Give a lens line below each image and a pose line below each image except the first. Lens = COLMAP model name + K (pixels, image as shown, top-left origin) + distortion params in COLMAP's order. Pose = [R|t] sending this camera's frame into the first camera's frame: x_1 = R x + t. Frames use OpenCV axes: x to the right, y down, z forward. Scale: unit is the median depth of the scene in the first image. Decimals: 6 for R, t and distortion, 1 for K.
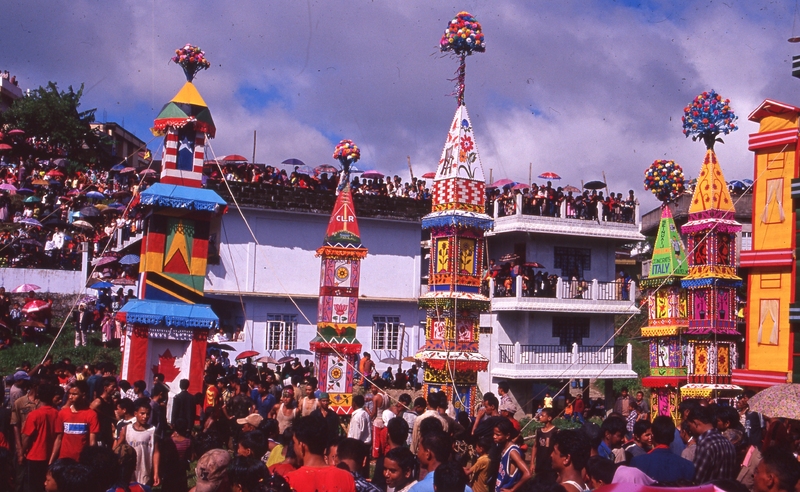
lens RADIAL K [[1235.3, 0, 400.0], [0, 1235.3, 246.0], [0, 0, 1]] dist [0.000378, 0.226596]
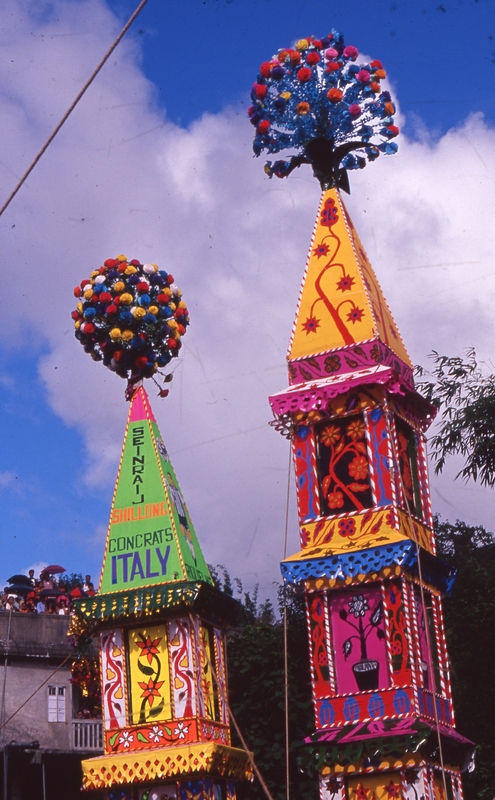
lens RADIAL K [[1235.3, 0, 231.2], [0, 1235.3, 401.2], [0, 0, 1]] dist [0.000378, 0.226596]
pose [[0.745891, 0.167207, 0.644740, 0.015929], [0.055652, 0.948948, -0.310483, 0.079402], [-0.663739, 0.267467, 0.698506, 0.754812]]
